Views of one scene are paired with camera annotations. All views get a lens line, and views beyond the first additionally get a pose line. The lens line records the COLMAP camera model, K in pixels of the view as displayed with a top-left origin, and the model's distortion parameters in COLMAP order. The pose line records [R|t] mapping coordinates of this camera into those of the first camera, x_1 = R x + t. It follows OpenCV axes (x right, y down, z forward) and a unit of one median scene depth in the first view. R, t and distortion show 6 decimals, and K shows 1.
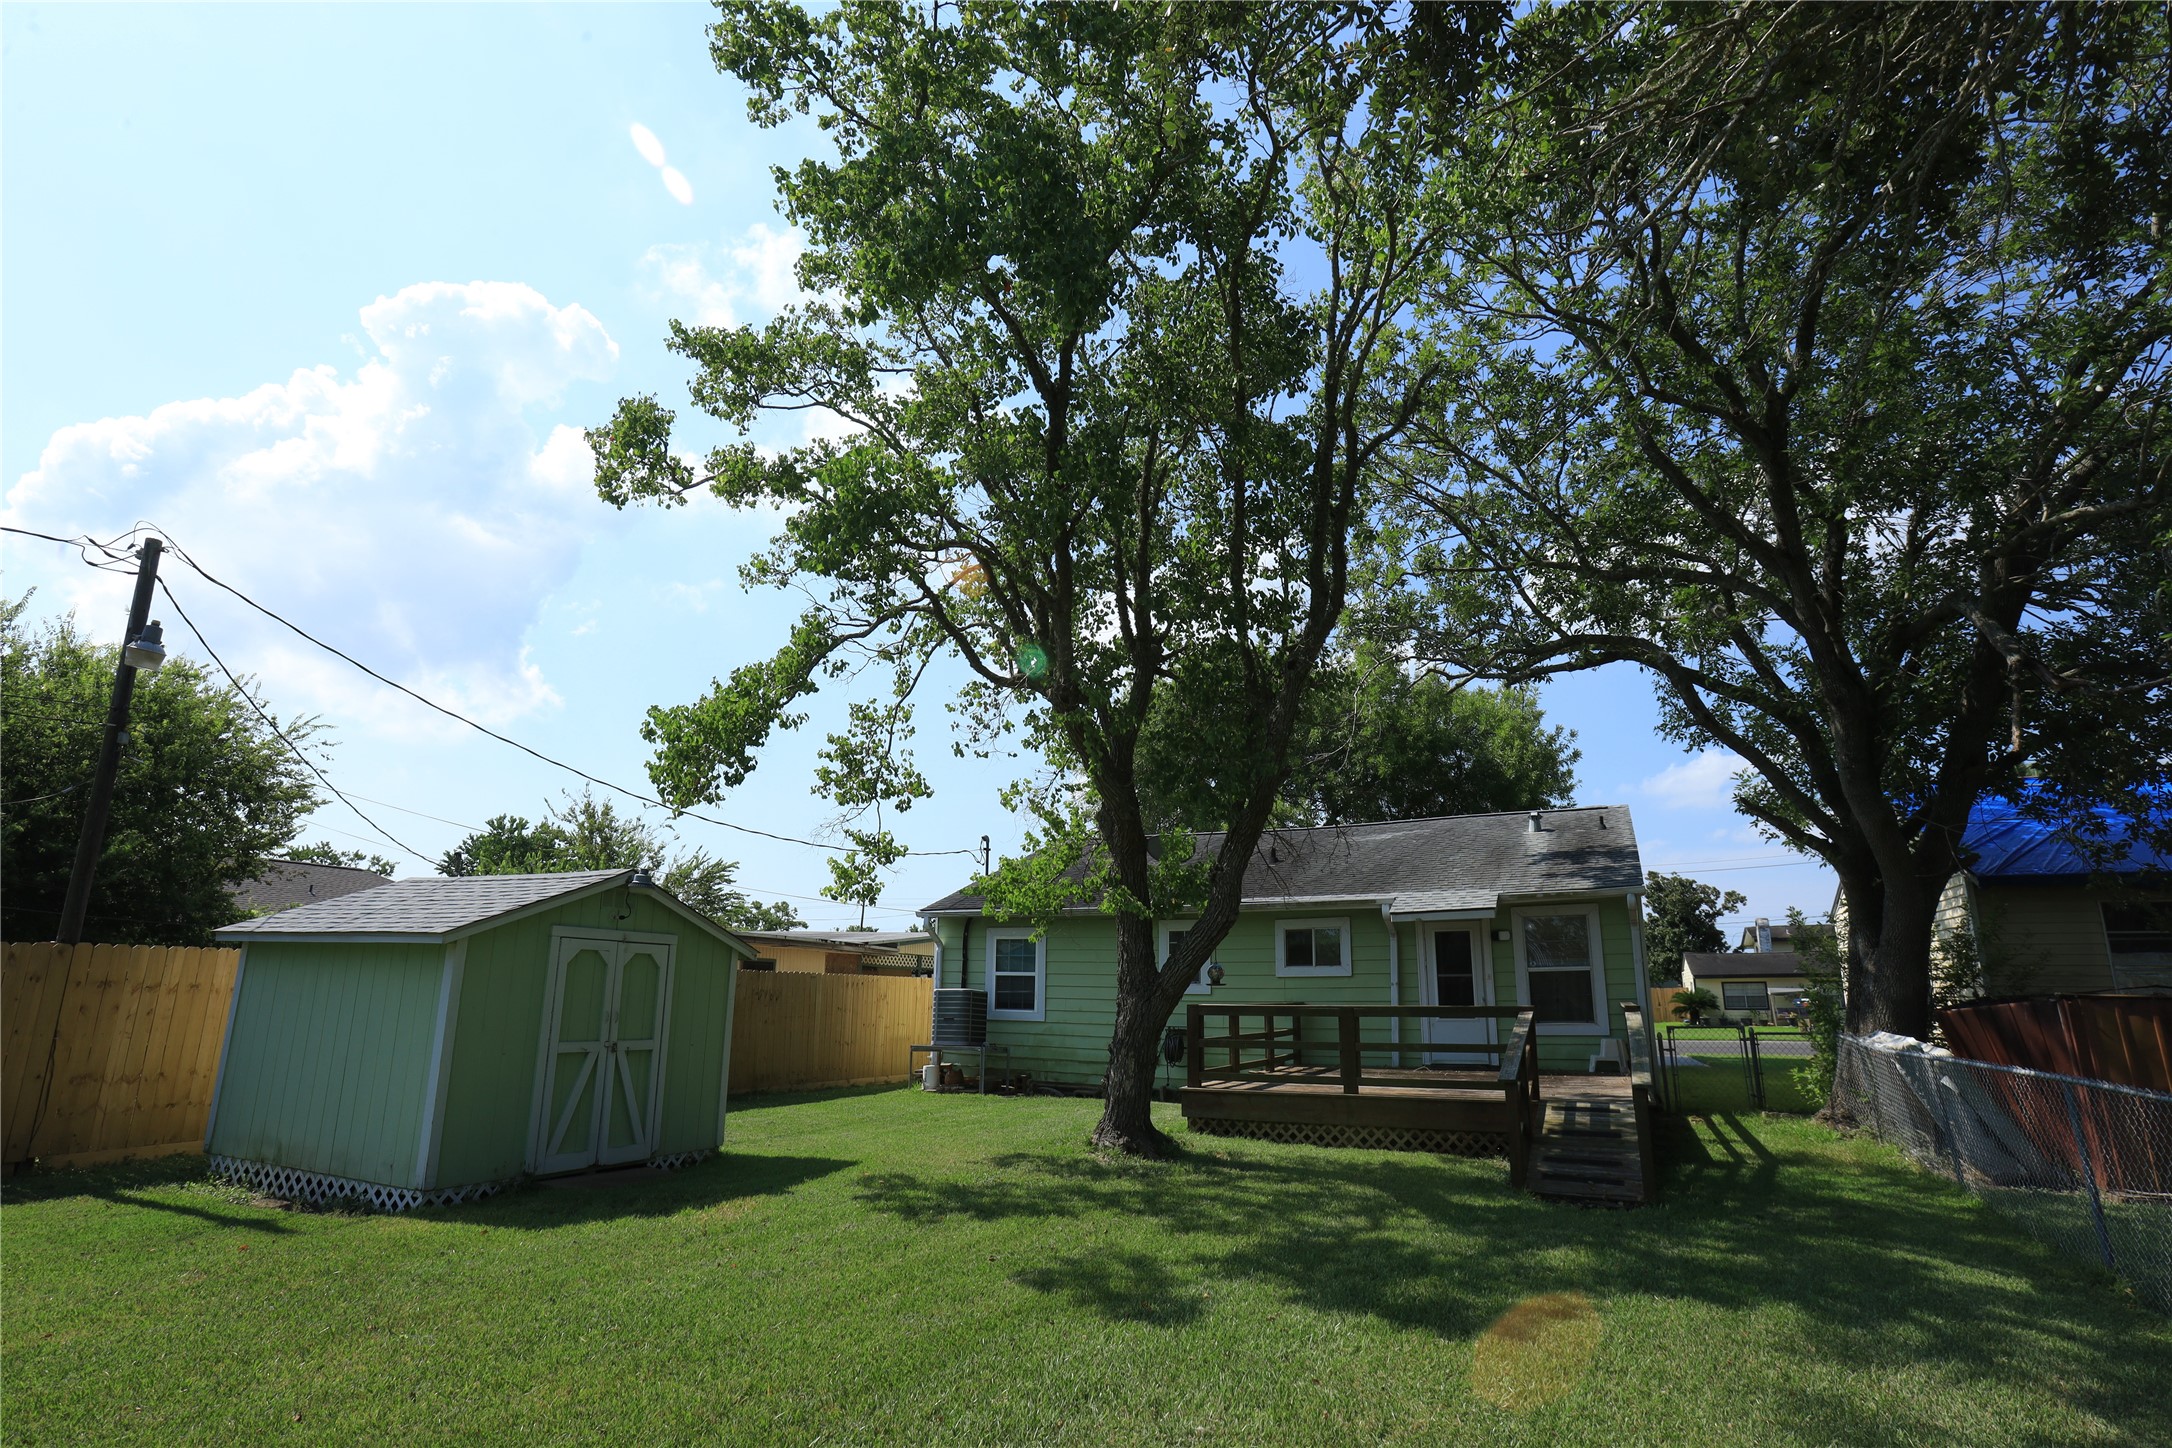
lens RADIAL K [[1081.2, 0, 1088.6], [0, 1081.2, 733.9], [0, 0, 1]] dist [-0.071386, 0.035559]
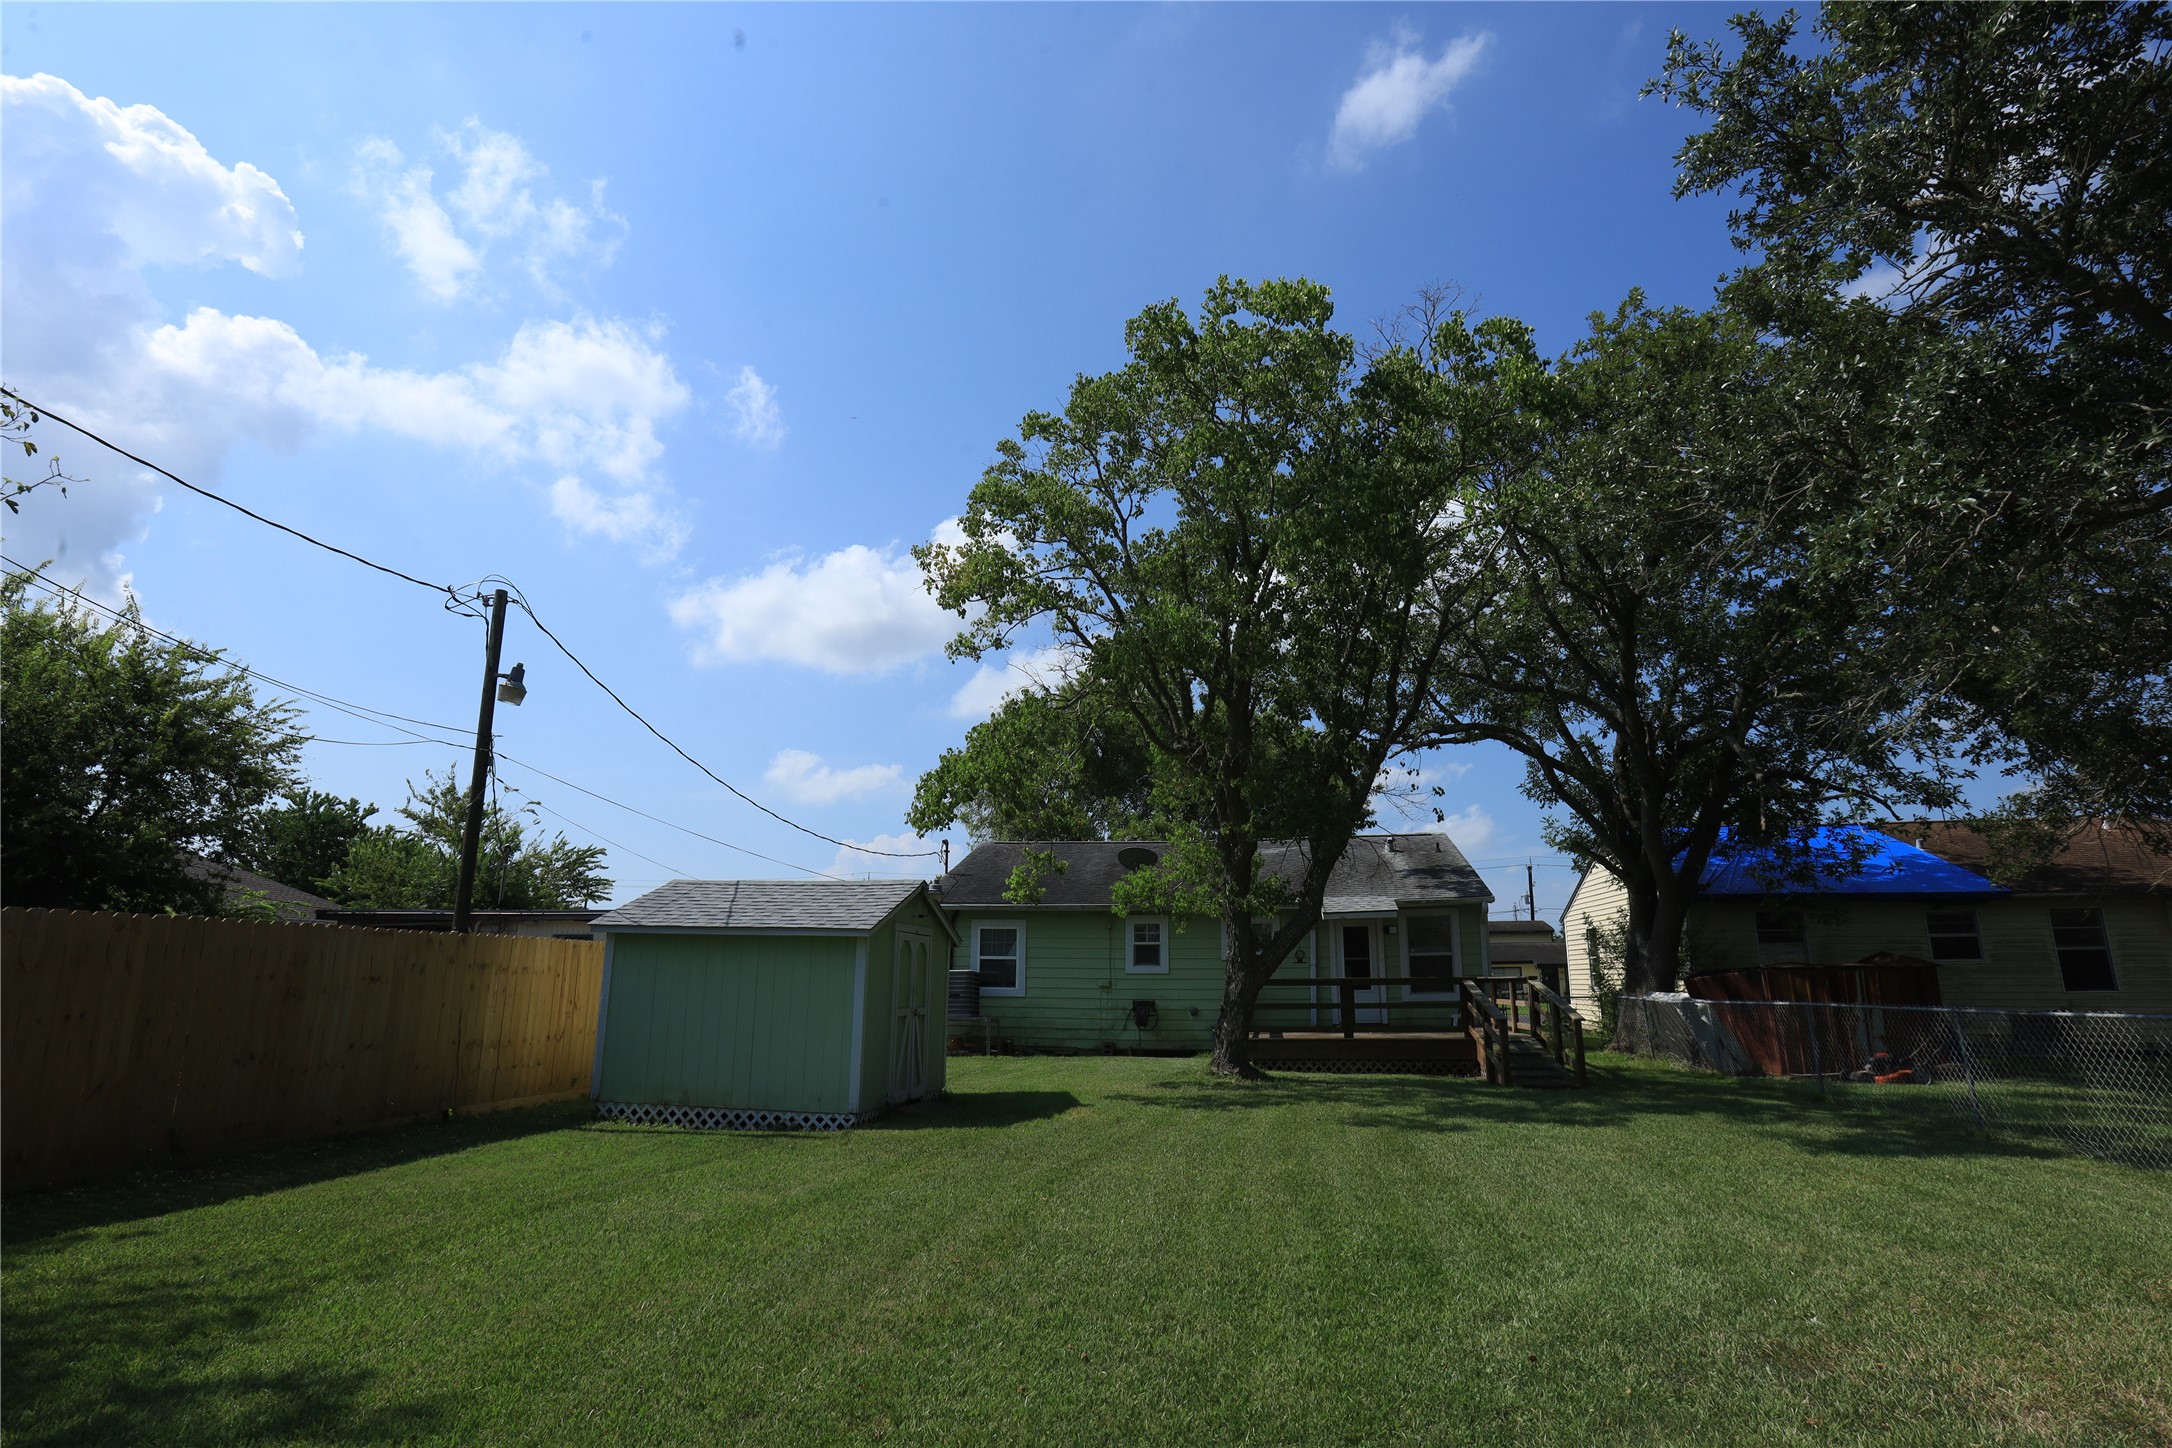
lens RADIAL K [[1081.2, 0, 1088.6], [0, 1081.2, 733.9], [0, 0, 1]] dist [-0.071386, 0.035559]
pose [[0.959881, 0.056556, 0.274646, -0.501343], [-0.059848, 0.998201, 0.003613, -0.059457], [-0.273947, -0.019905, 0.961539, -0.287774]]
